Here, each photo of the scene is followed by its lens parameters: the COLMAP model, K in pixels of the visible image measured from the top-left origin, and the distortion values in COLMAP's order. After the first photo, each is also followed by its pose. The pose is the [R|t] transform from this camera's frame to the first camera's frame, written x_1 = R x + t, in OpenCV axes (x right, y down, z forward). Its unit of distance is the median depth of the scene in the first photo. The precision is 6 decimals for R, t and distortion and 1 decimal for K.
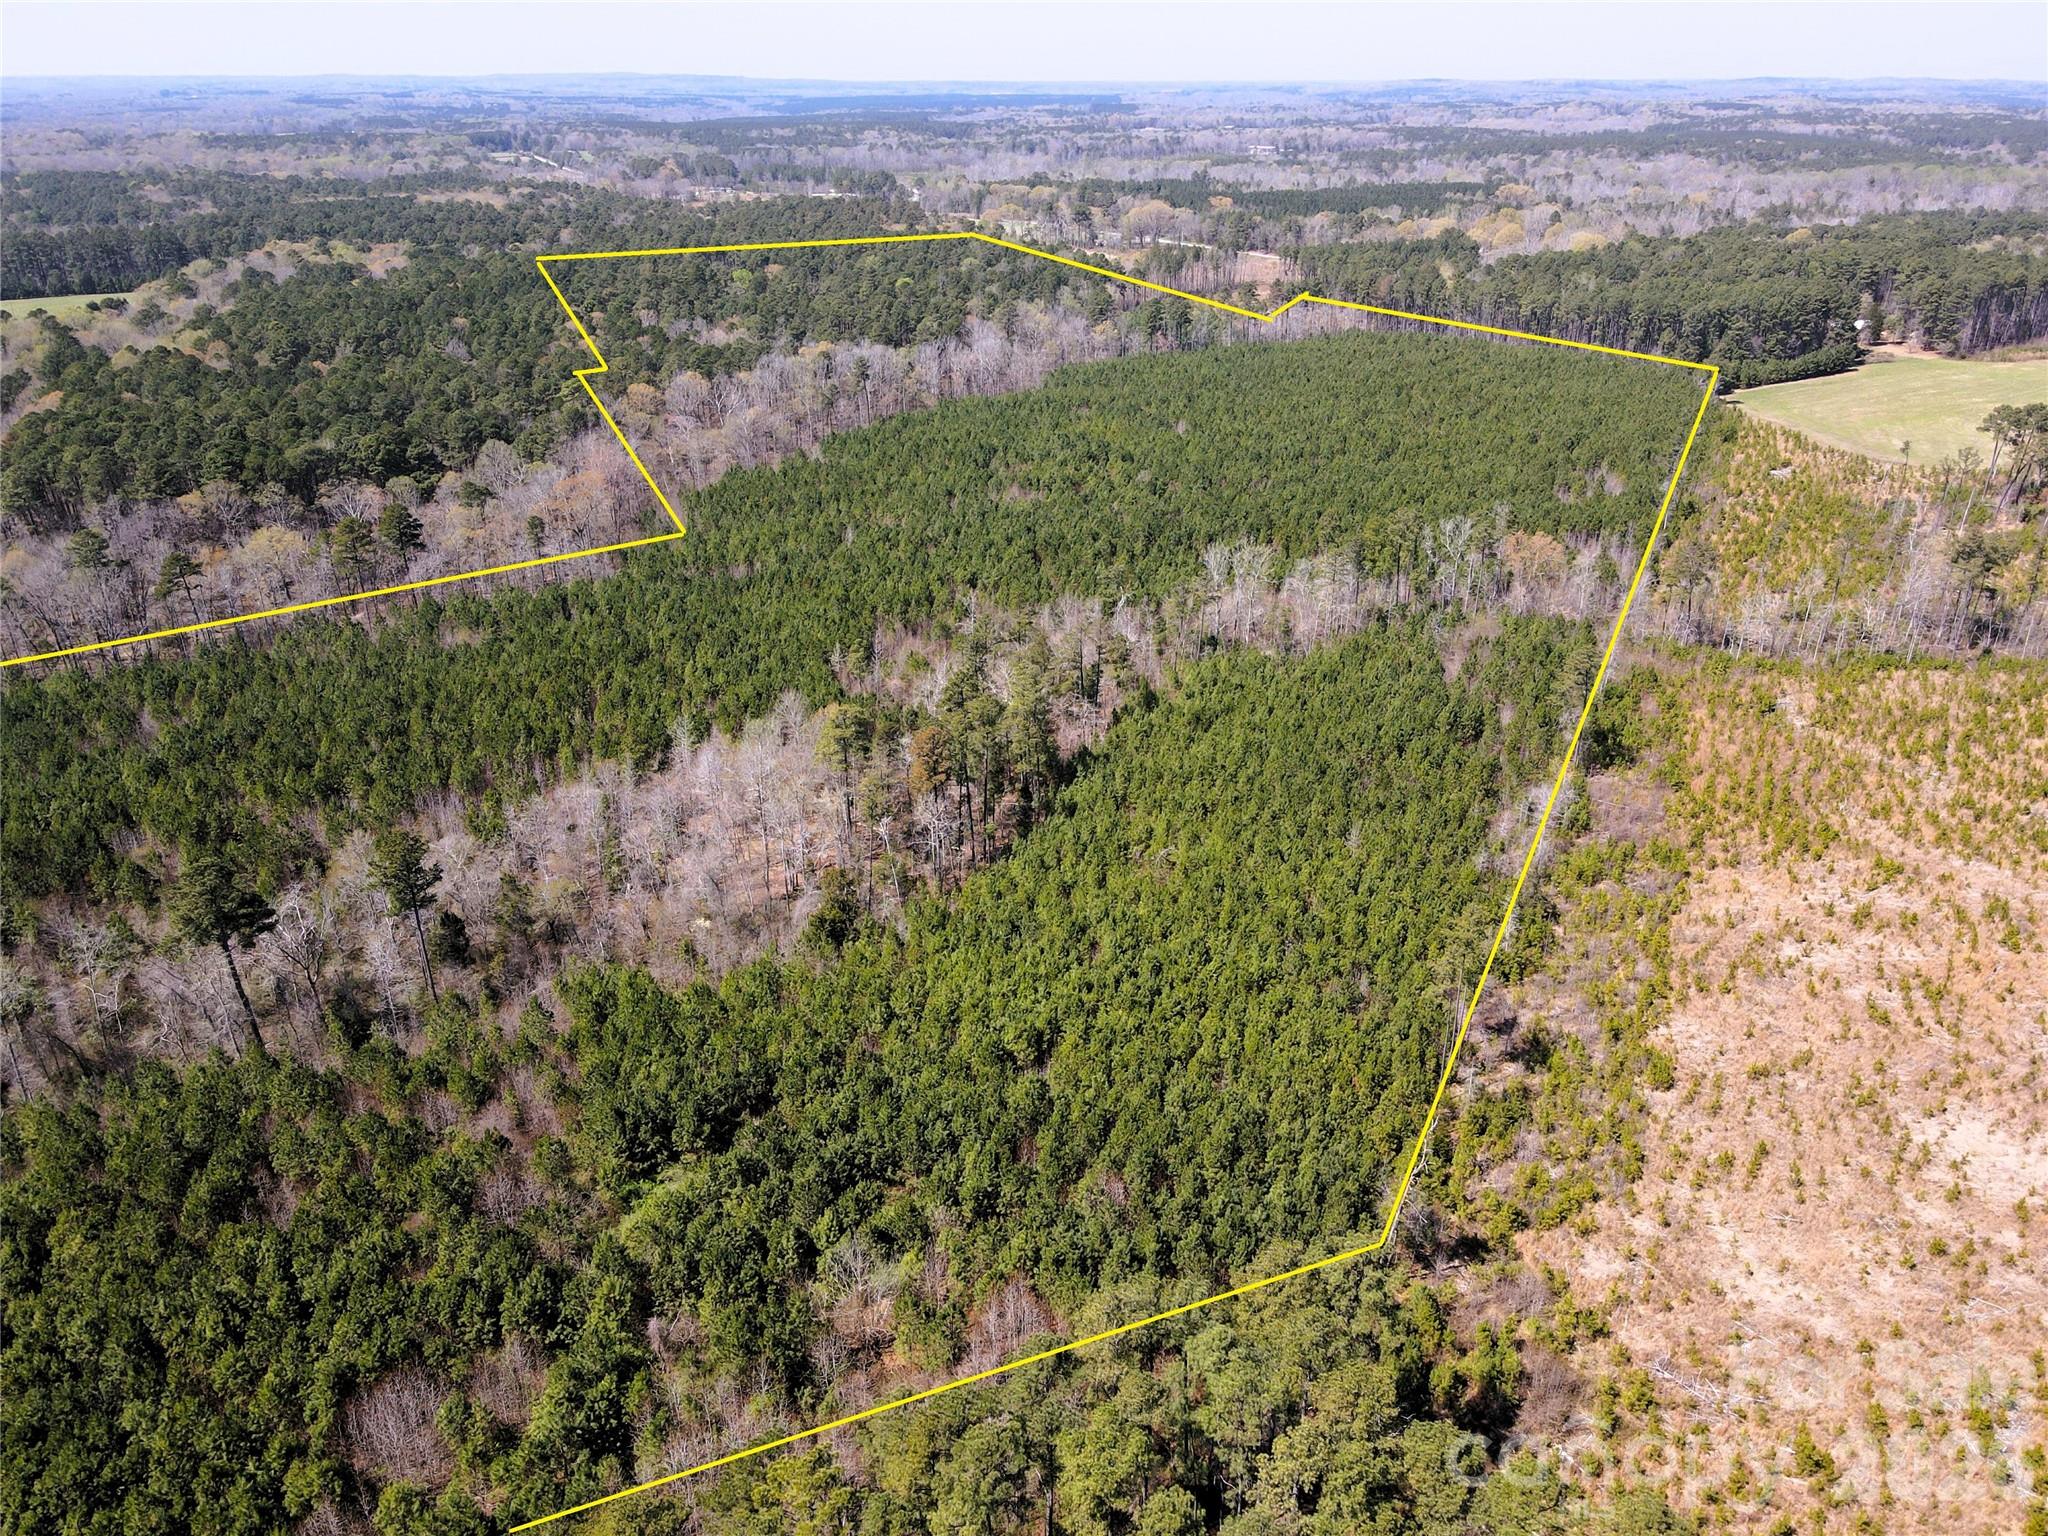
lens RADIAL K [[1489.6, 0, 1023.8], [0, 1489.6, 774.4], [0, 0, 1]] dist [0.011912, 0.003779]
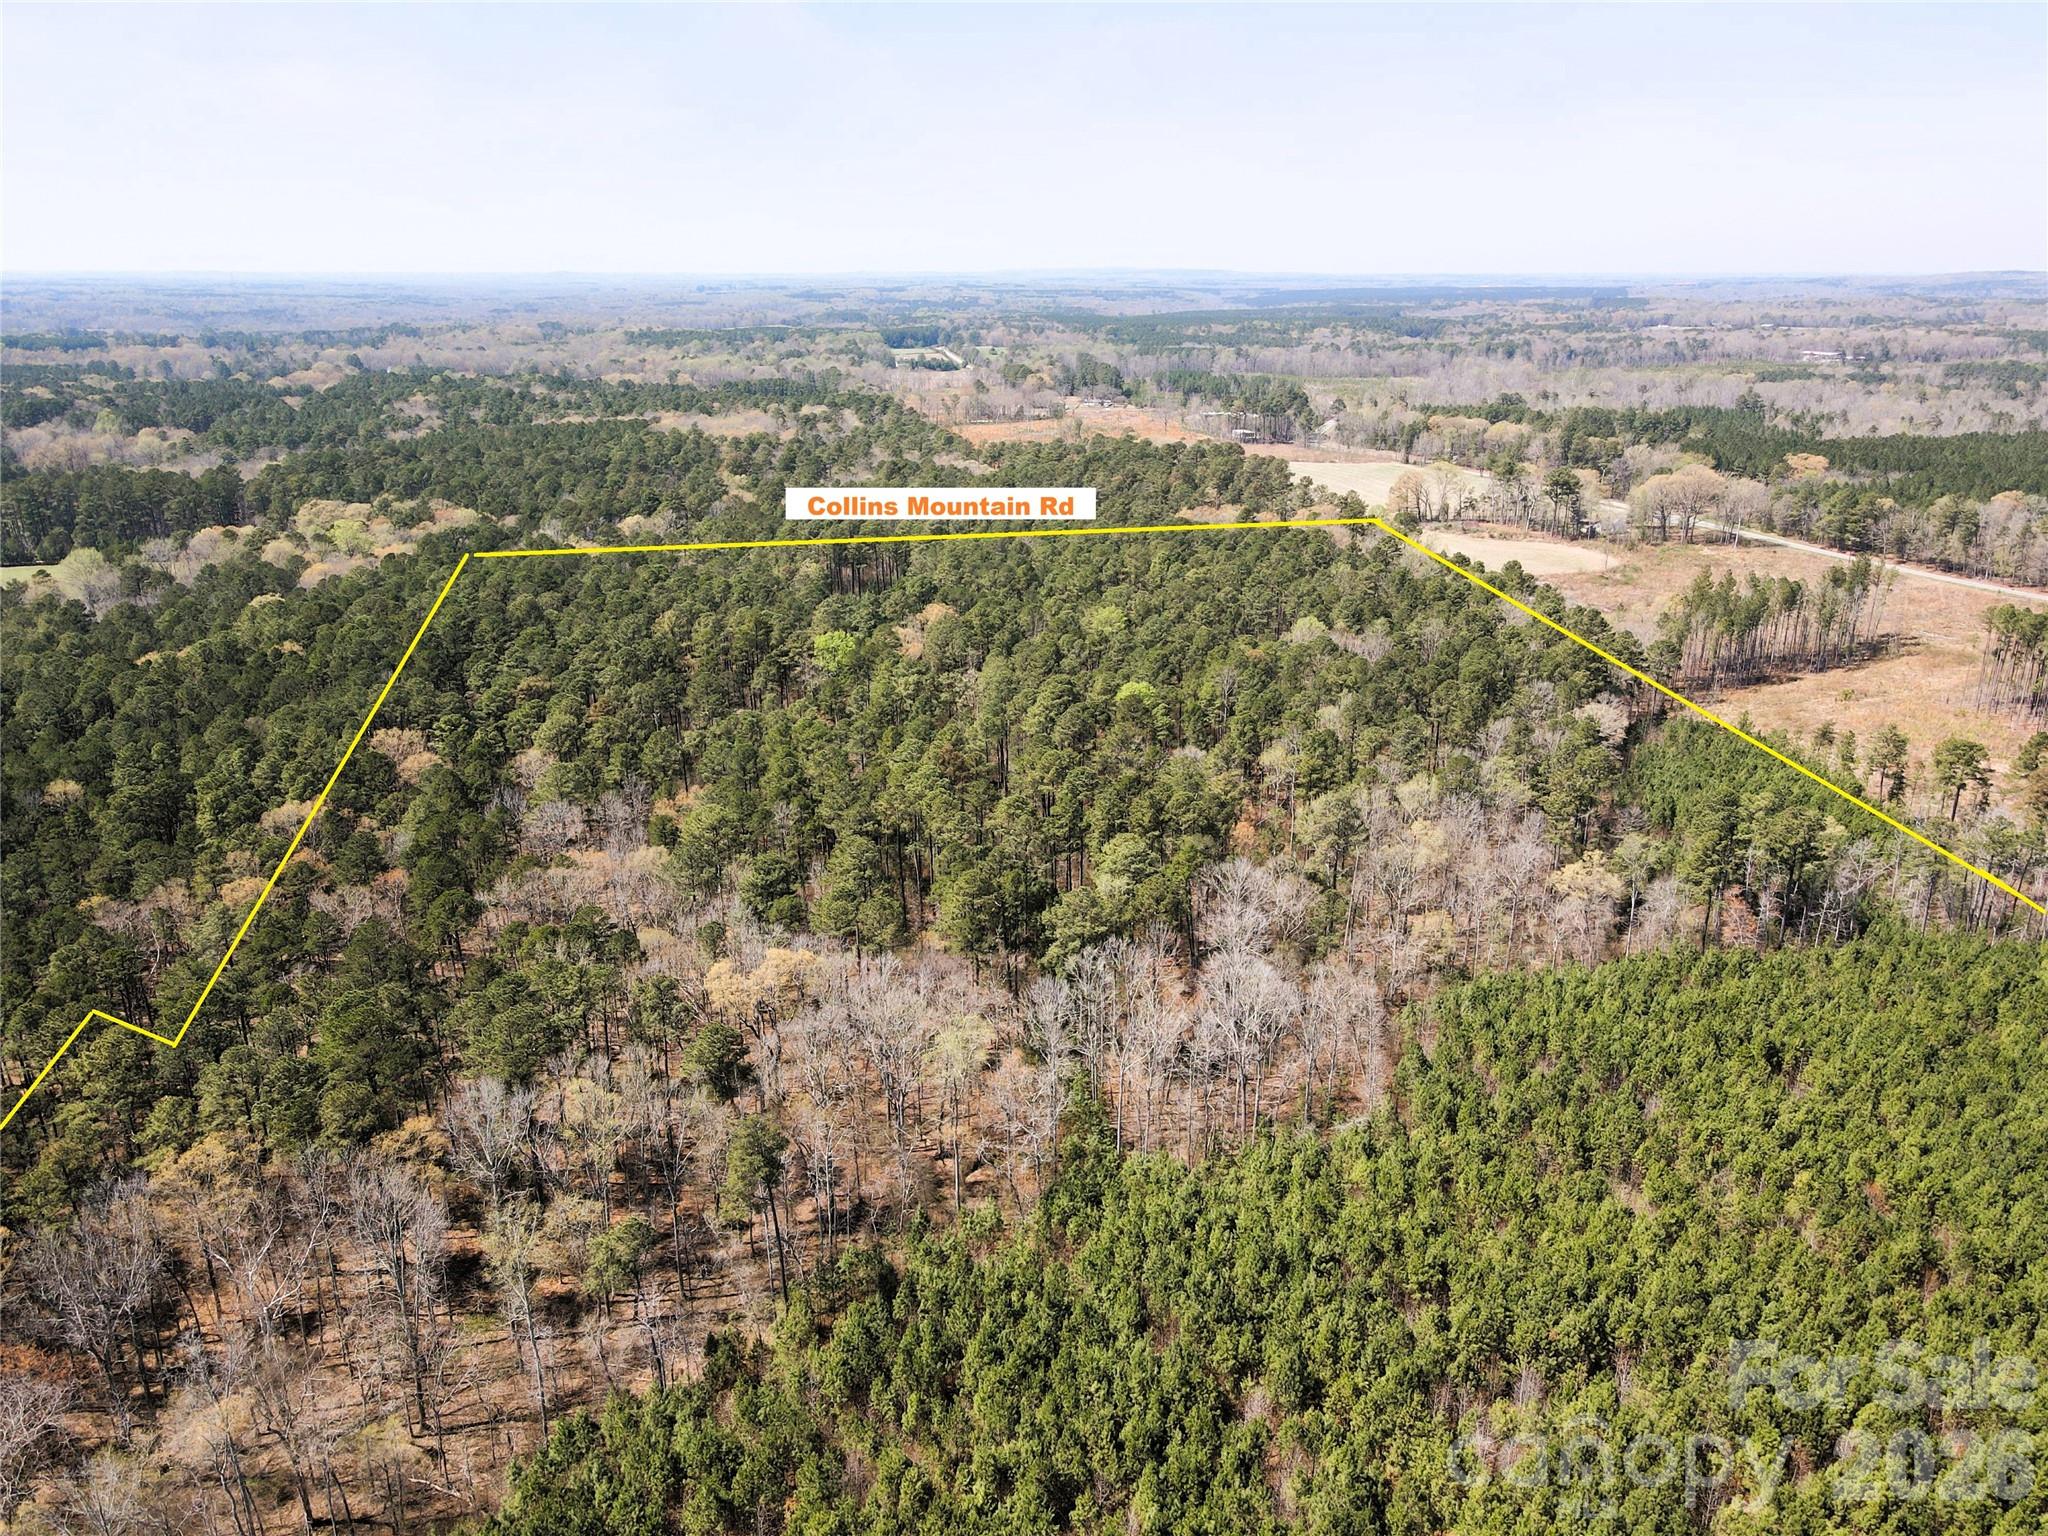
lens RADIAL K [[1489.6, 0, 1019.5], [0, 1489.6, 754.7], [0, 0, 1]] dist [0.011912, 0.003779]
pose [[0.952434, 0.093433, -0.290069, 0.015431], [-0.128259, 0.986333, -0.103428, -0.183621], [0.276441, 0.135712, 0.951400, 0.391850]]
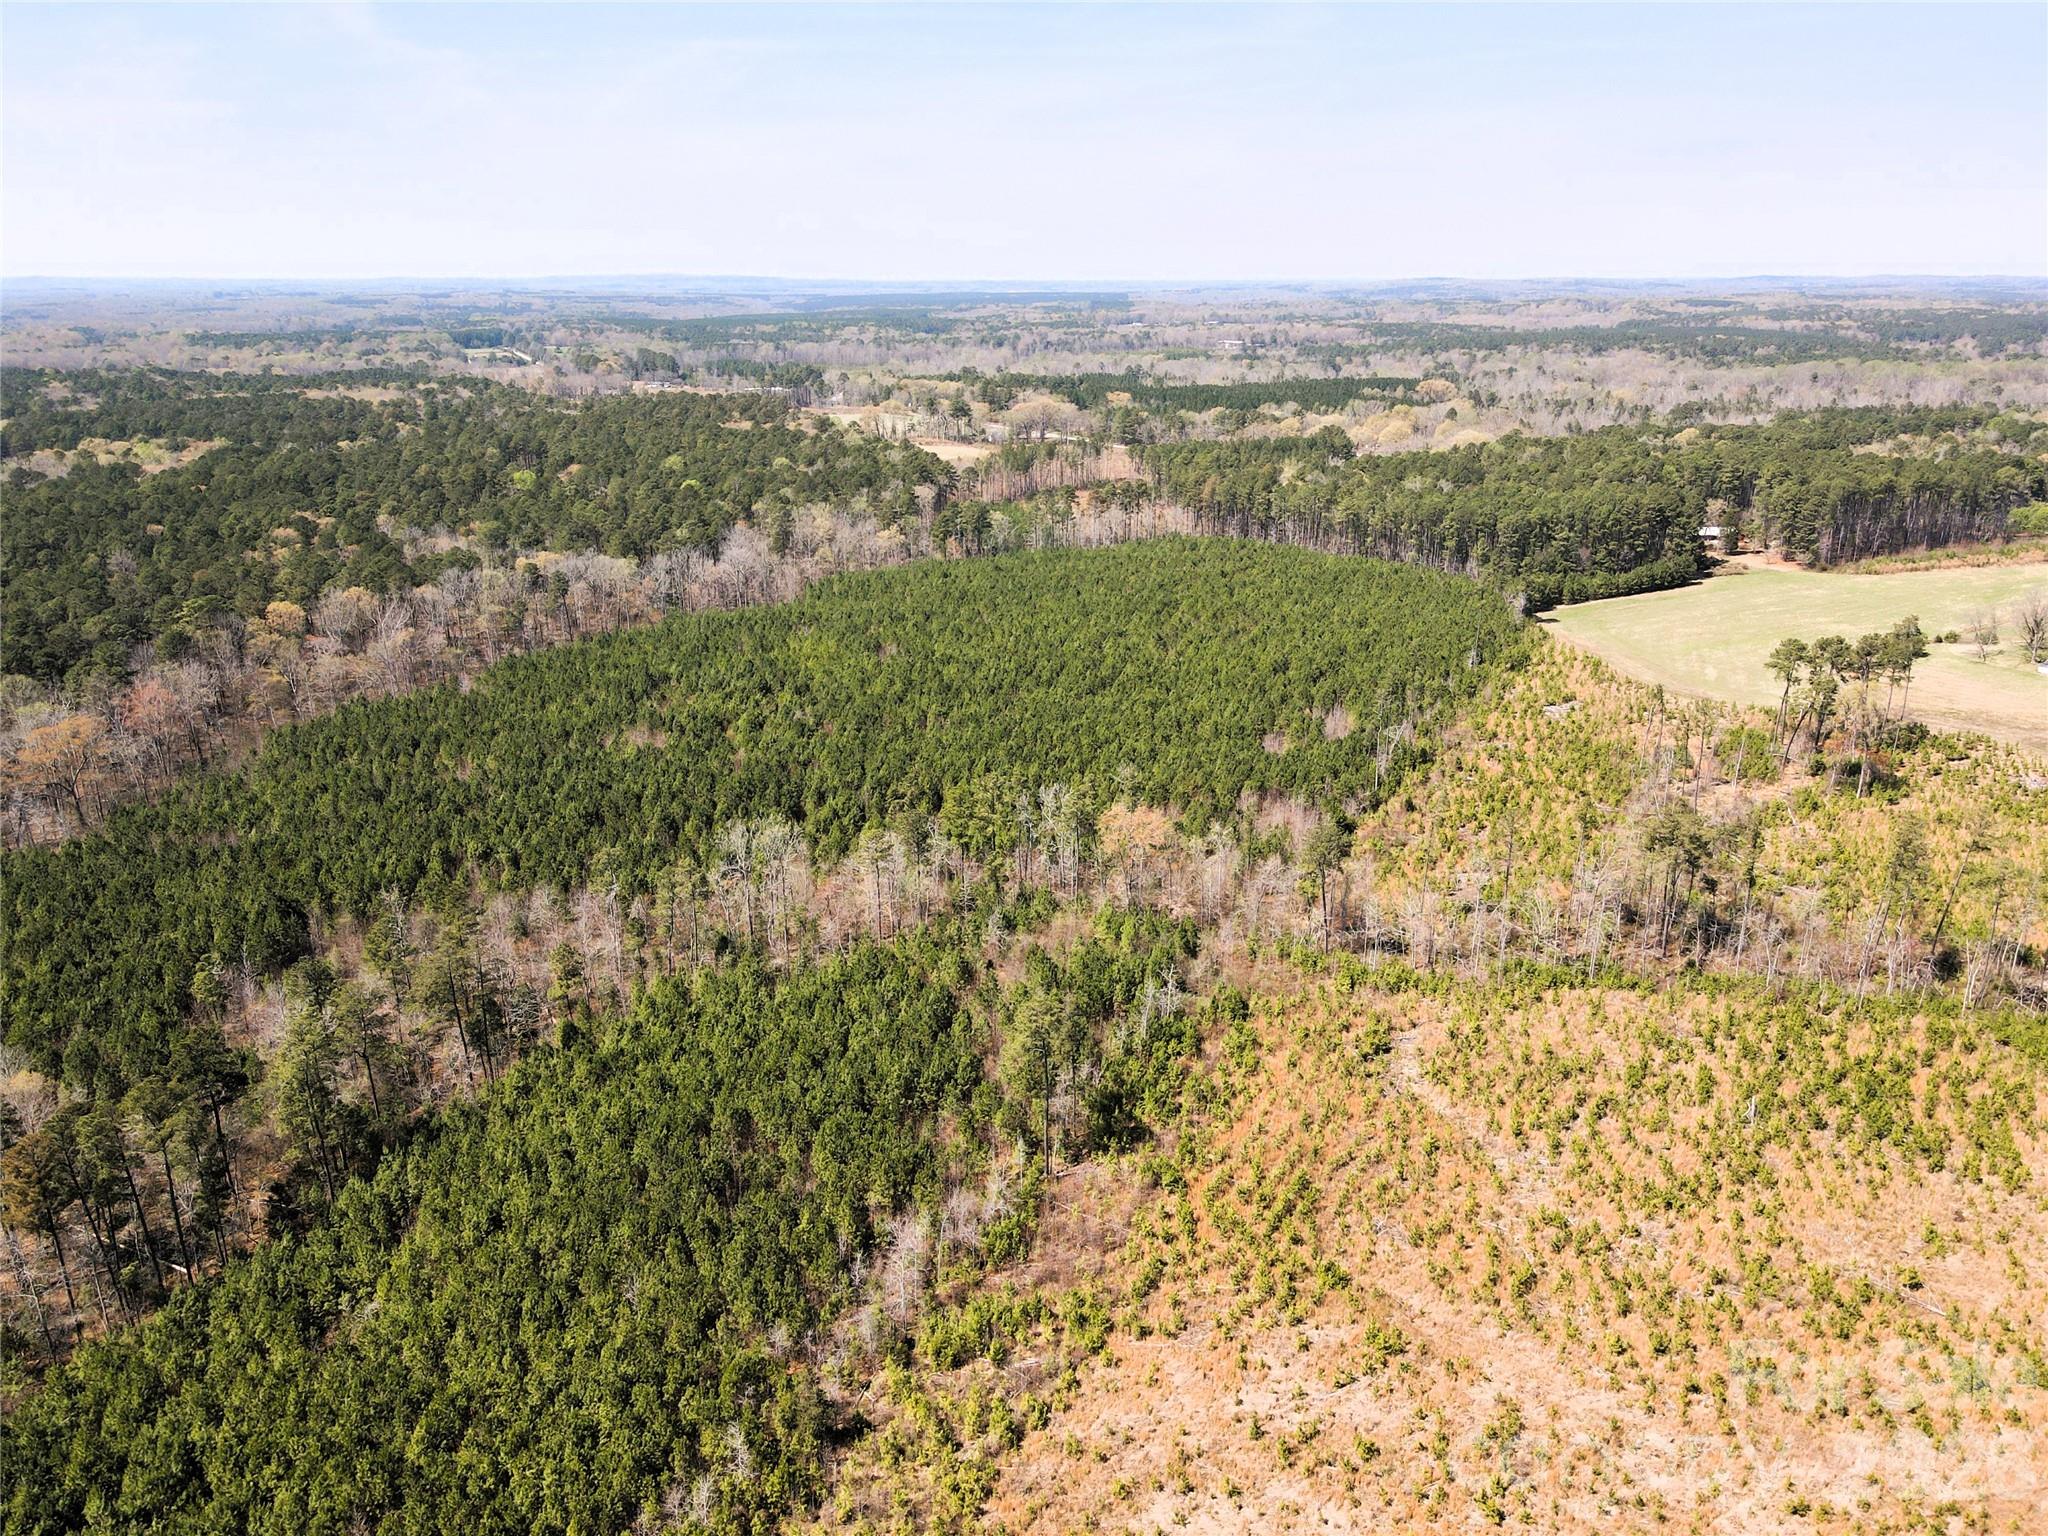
lens RADIAL K [[1489.6, 0, 1024.5], [0, 1489.6, 767.5], [0, 0, 1]] dist [0.011912, 0.003779]
pose [[0.999703, 0.005315, -0.023767, 0.108748], [-0.008096, 0.992921, -0.118501, -0.031494], [0.022969, 0.118659, 0.992669, 0.068295]]
